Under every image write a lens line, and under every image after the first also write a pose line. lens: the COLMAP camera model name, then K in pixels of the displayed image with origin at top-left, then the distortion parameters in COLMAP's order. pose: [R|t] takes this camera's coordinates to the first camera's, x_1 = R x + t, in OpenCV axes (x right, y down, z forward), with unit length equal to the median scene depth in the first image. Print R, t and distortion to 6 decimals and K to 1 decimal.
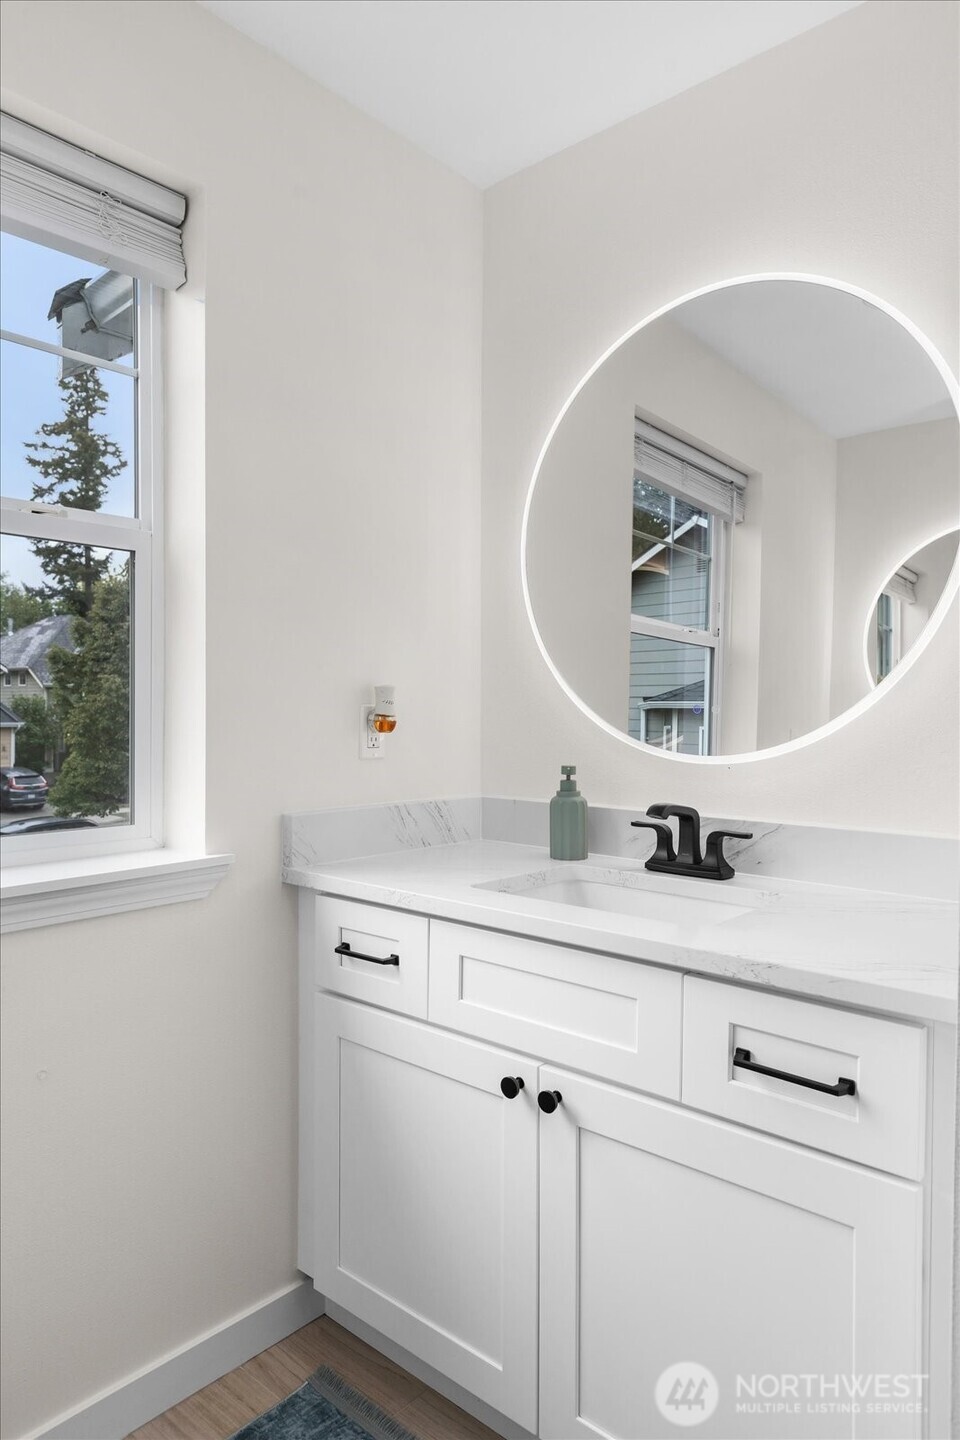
lens RADIAL K [[918.7, 0, 484.3], [0, 918.7, 711.5], [0, 0, 1]] dist [0.000622, -0.001557]
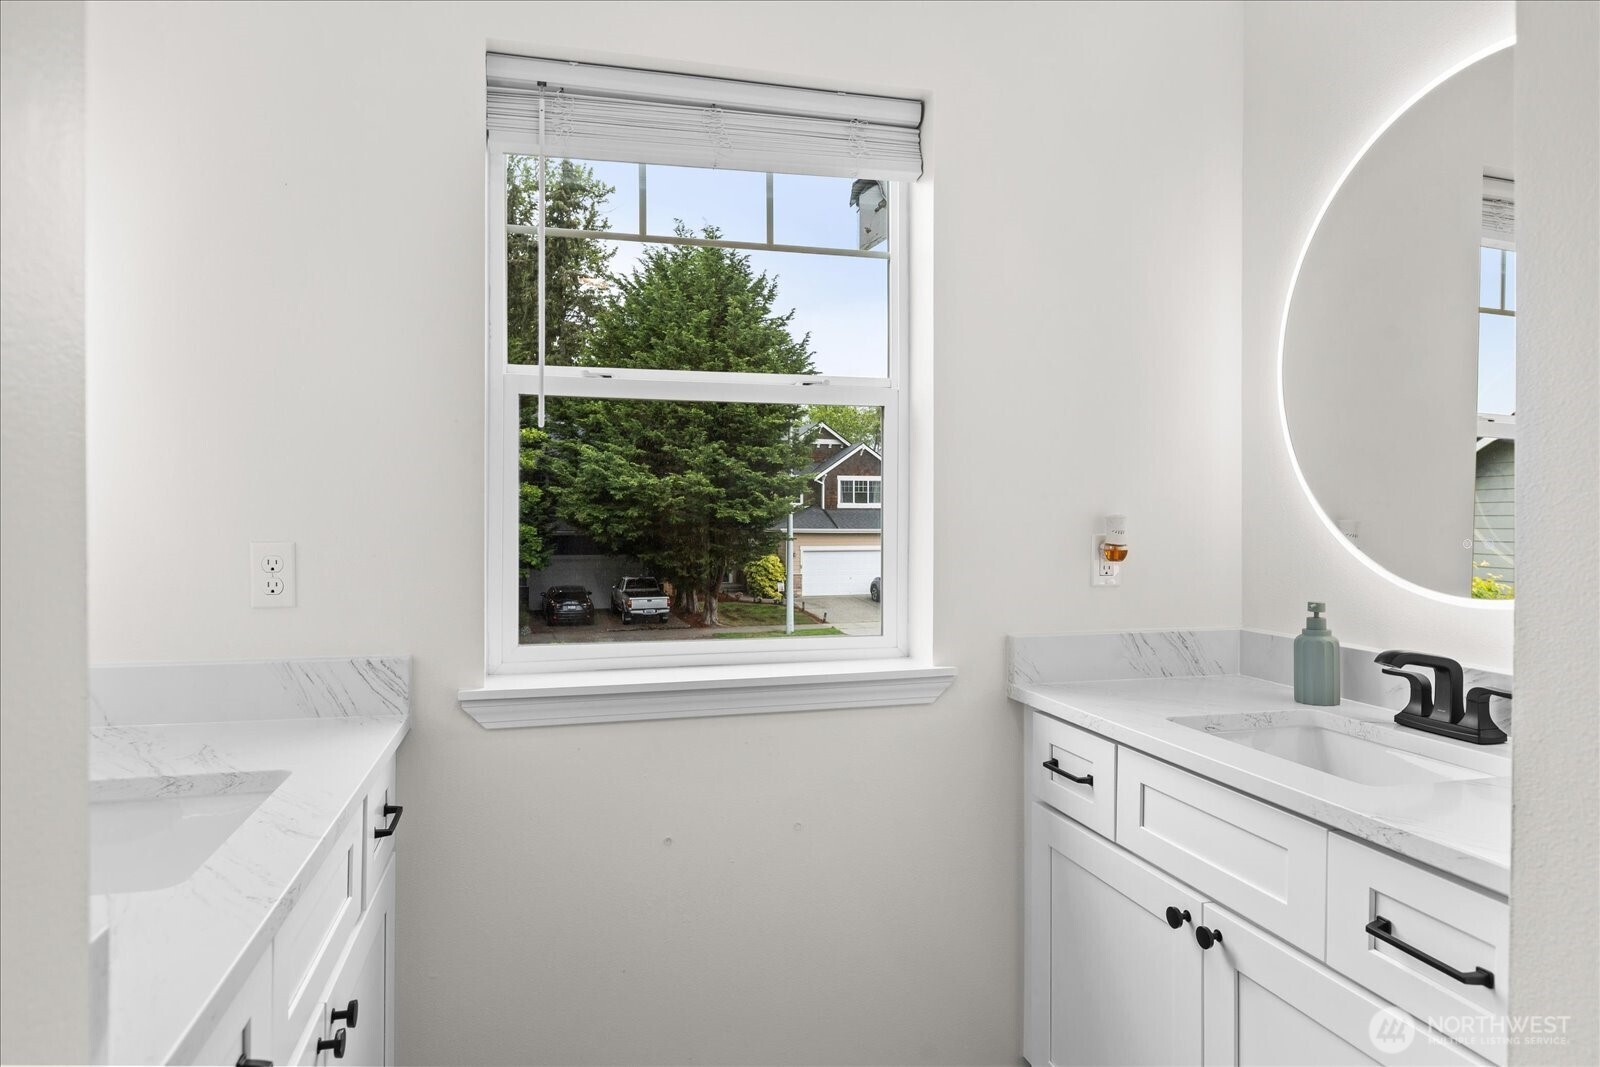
lens RADIAL K [[943.0, 0, 795.0], [0, 943.0, 505.2], [0, 0, 1]] dist [-0.003110, -0.002020]
pose [[0.838499, -0.010075, -0.544810, 0.187208], [0.000323, 0.999838, -0.017993, -0.023727], [0.544904, 0.014911, 0.838366, -0.087960]]
